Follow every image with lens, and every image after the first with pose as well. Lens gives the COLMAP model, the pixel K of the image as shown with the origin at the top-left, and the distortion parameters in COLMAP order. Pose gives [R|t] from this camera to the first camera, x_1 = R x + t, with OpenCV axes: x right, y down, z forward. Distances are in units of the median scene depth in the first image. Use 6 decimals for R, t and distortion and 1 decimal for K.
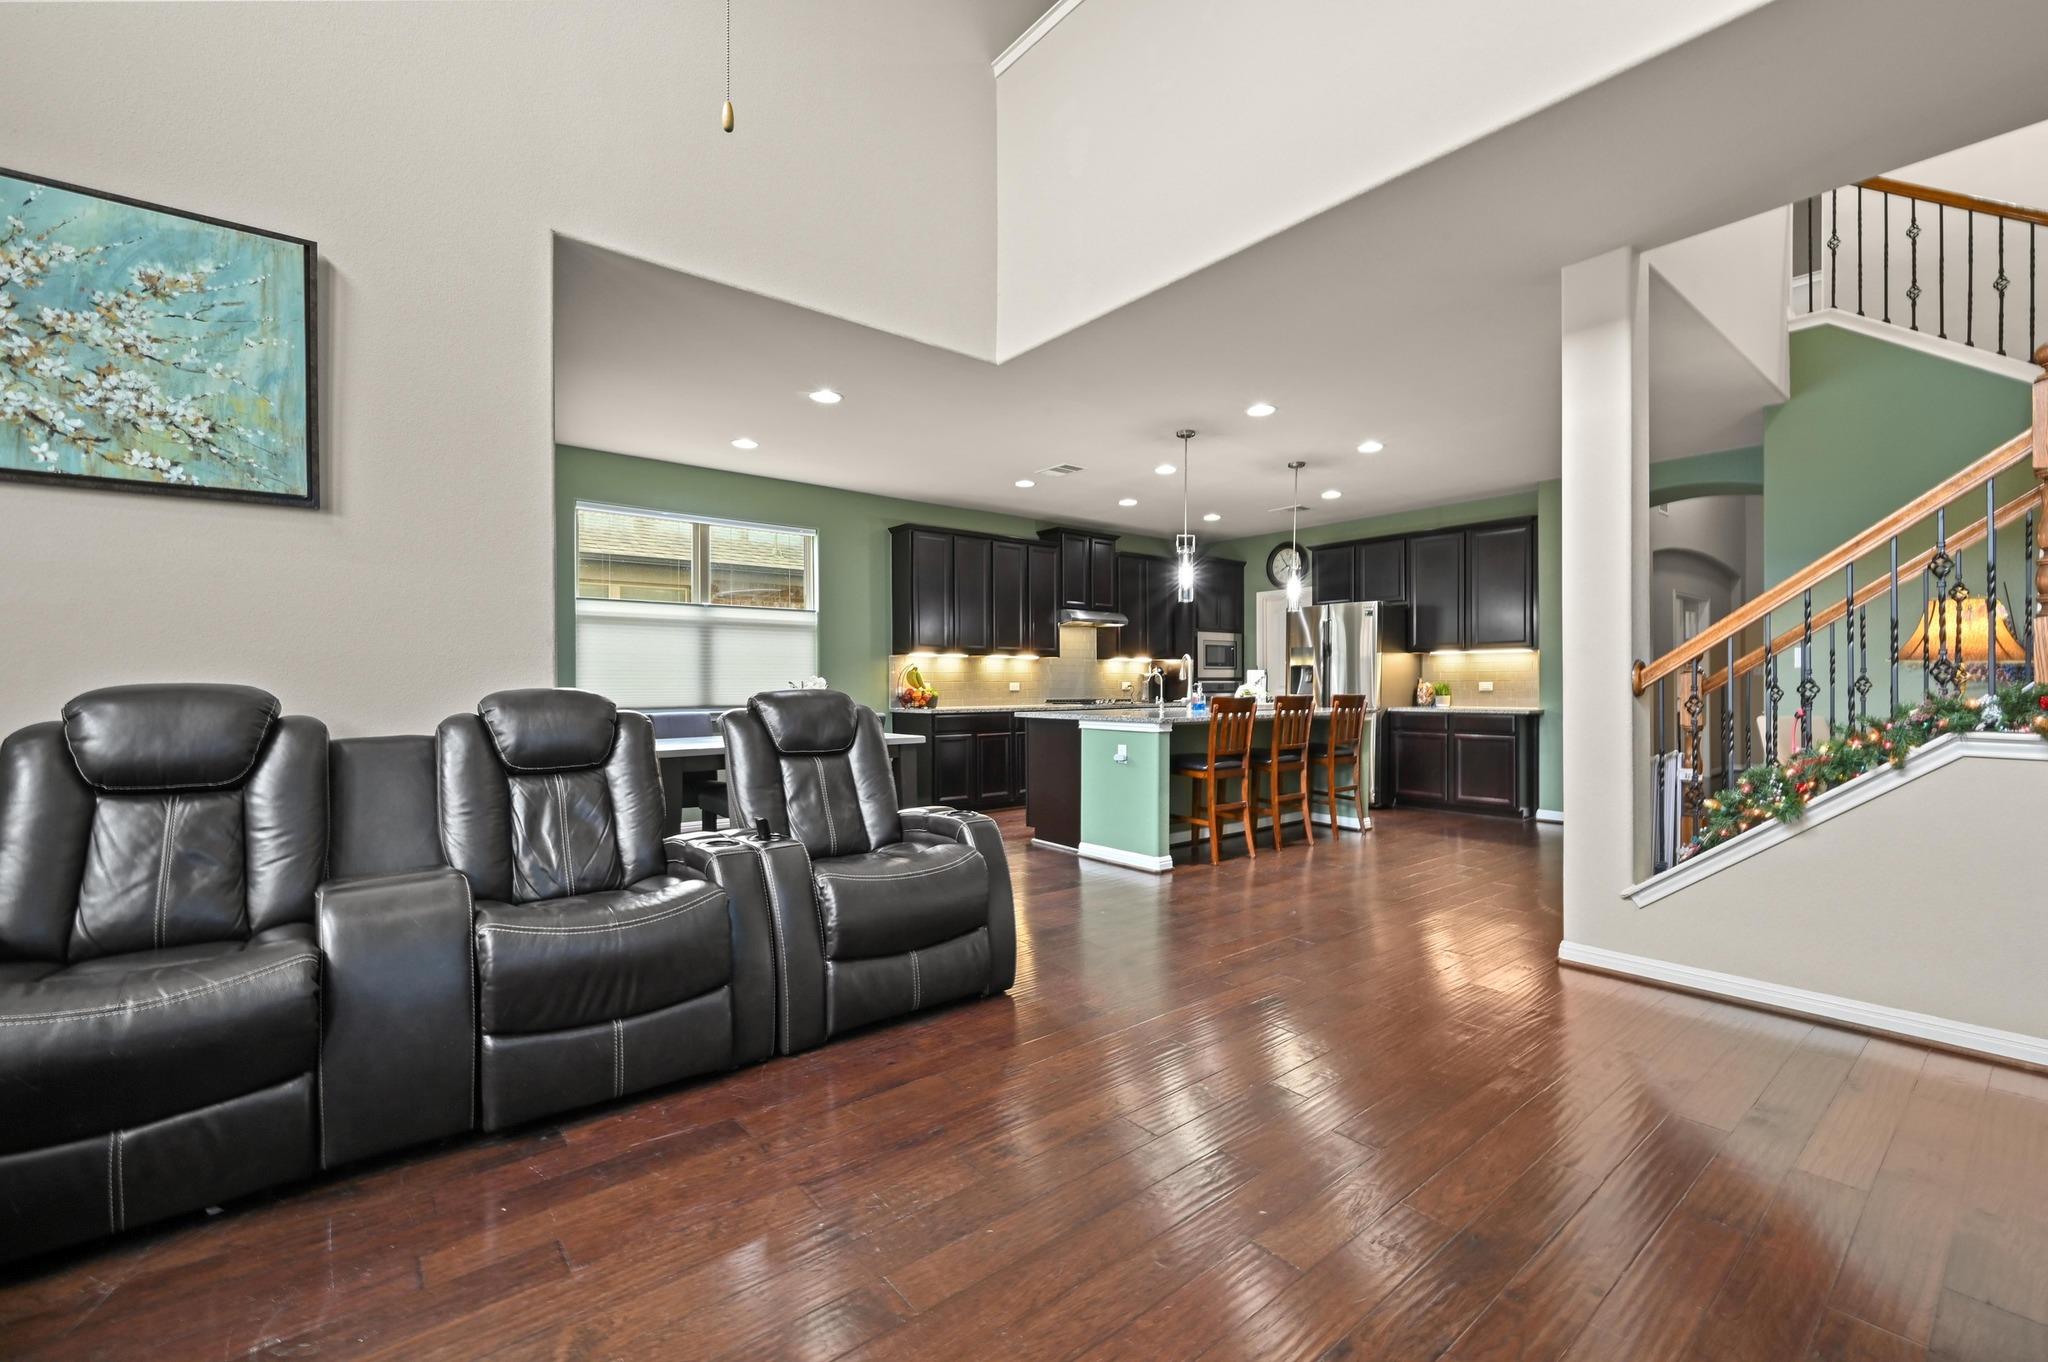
lens RADIAL K [[852.7, 0, 1018.2], [0, 852.7, 683.3], [0, 0, 1]] dist [-0.000515, -0.000127]
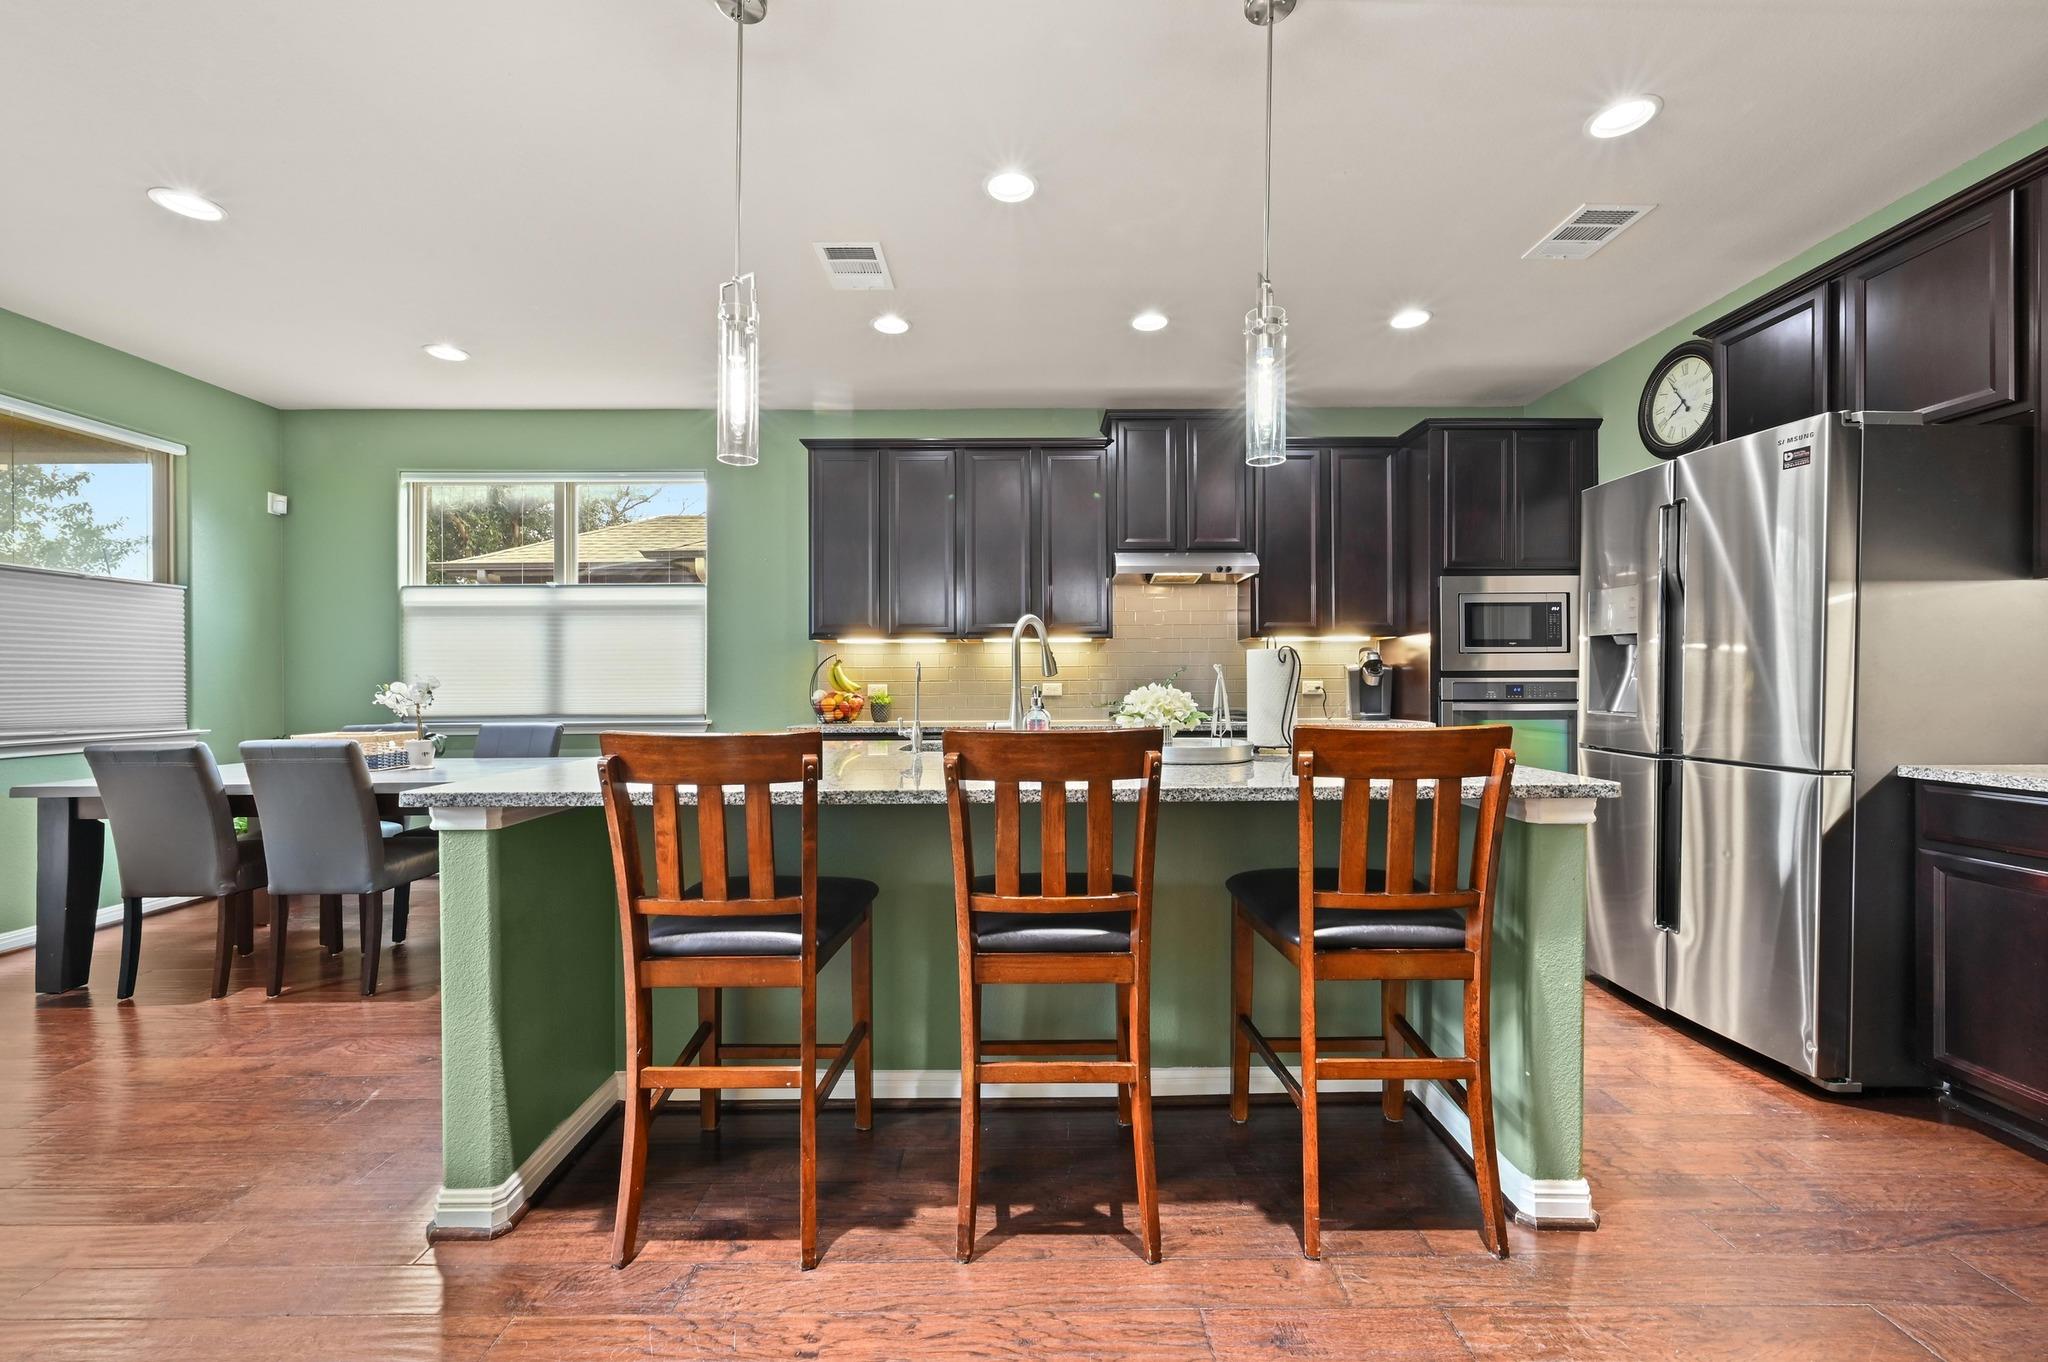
lens RADIAL K [[810.9, 0, 1023.3], [0, 810.9, 682.9], [0, 0, 1]] dist [0.000653, -0.001061]
pose [[0.784065, -0.001757, -0.620676, 0.374624], [0.003367, 0.999993, 0.001423, -0.001520], [0.620670, -0.003206, 0.784066, 0.593879]]
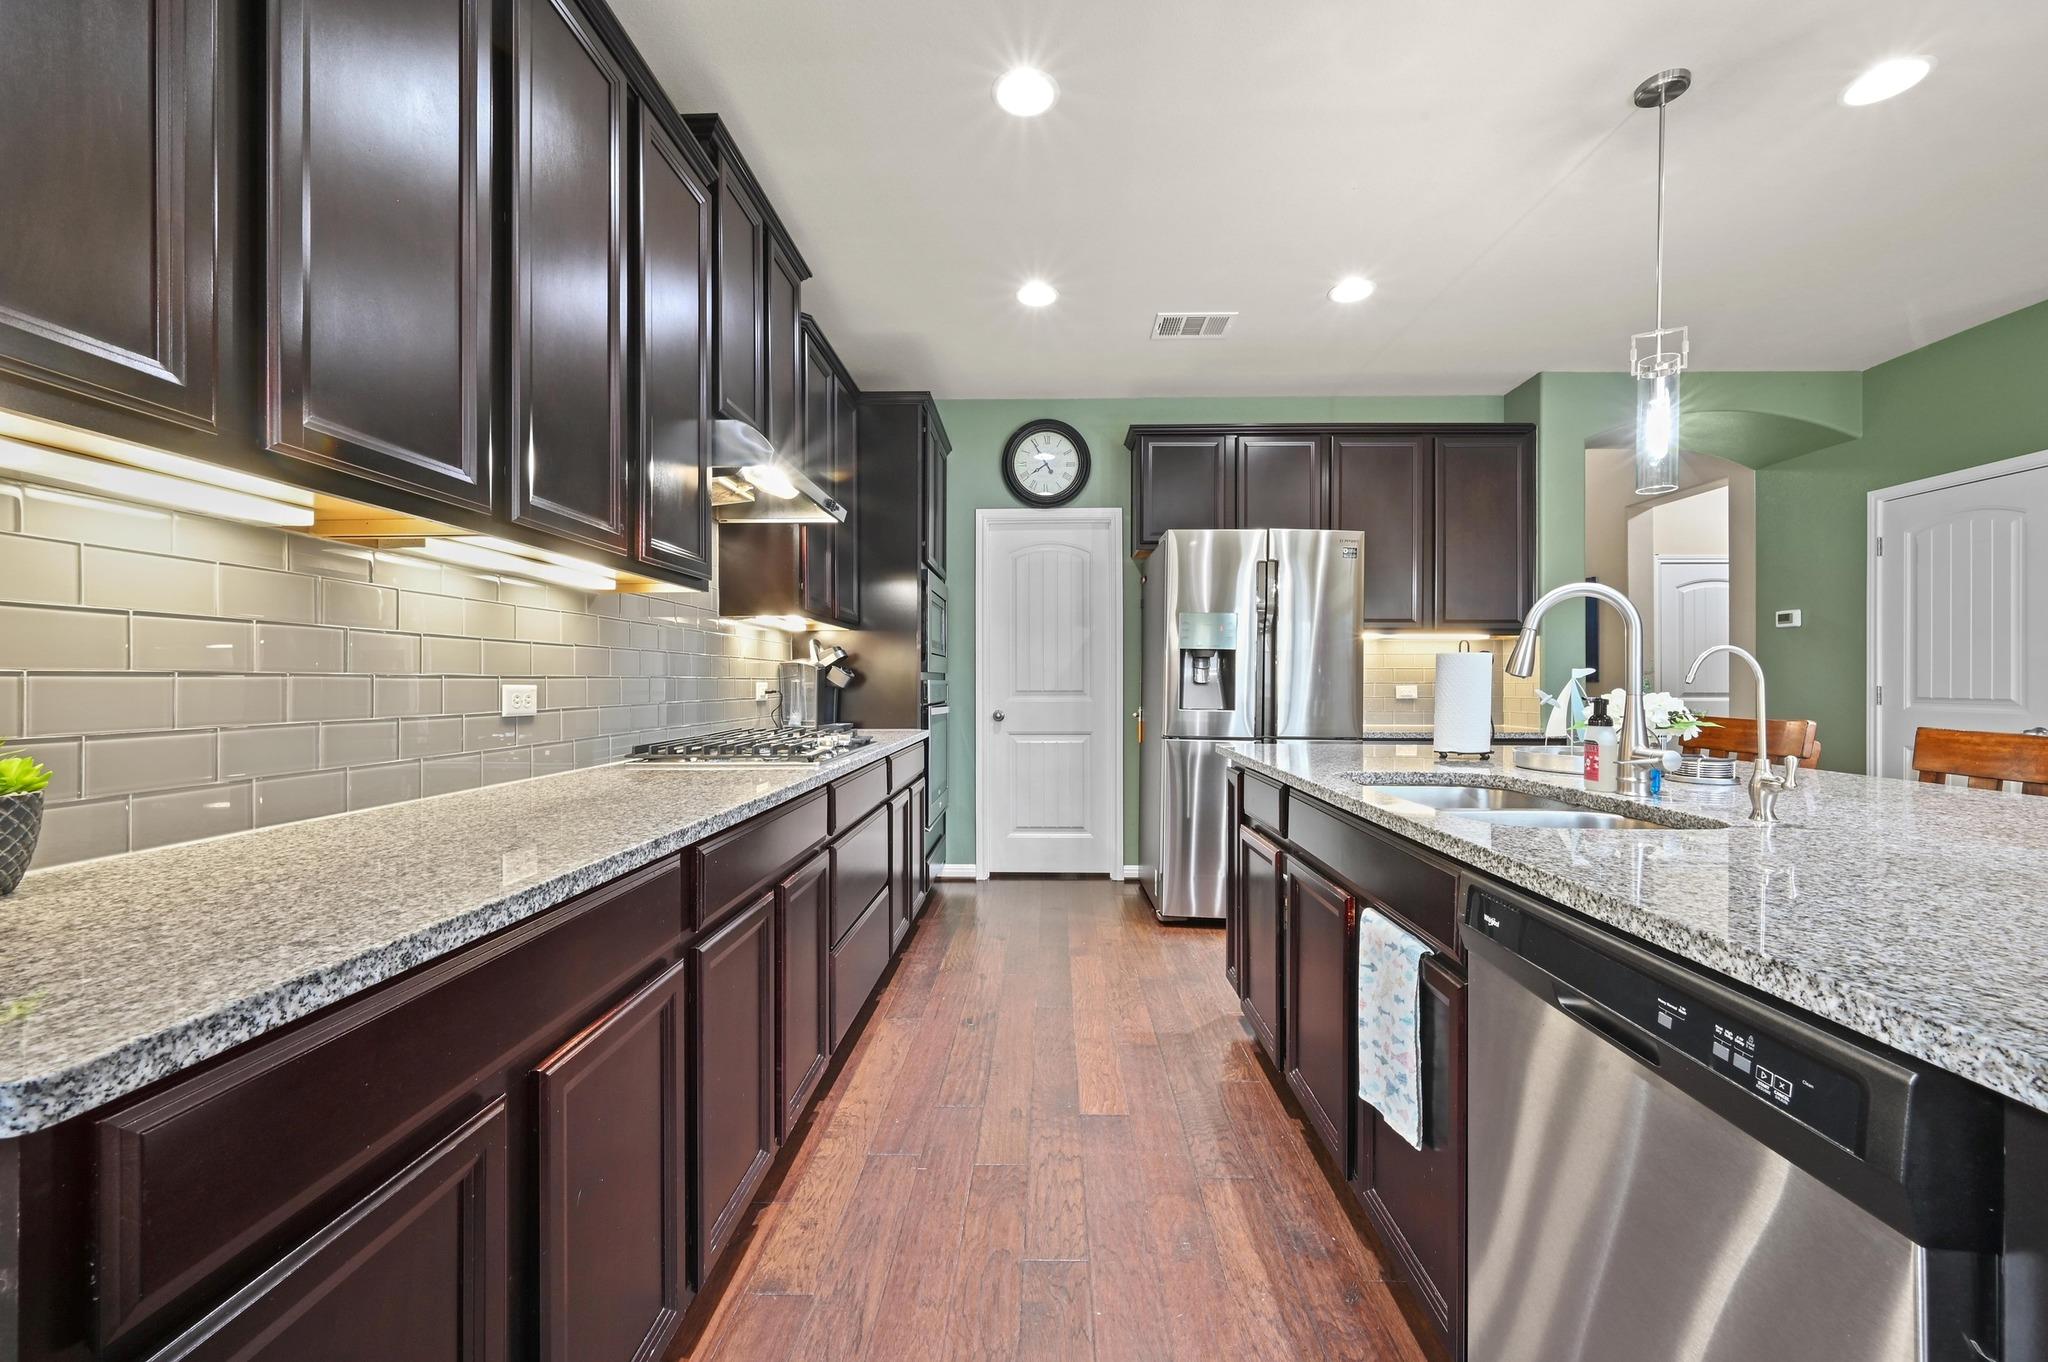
lens RADIAL K [[810.9, 0, 1029.7], [0, 810.9, 684.9], [0, 0, 1]] dist [0.000653, -0.001061]
pose [[0.643566, -0.000026, 0.765391, -0.093942], [-0.003269, 0.999991, 0.002783, -0.001532], [-0.765384, -0.004293, 0.643560, 0.830585]]
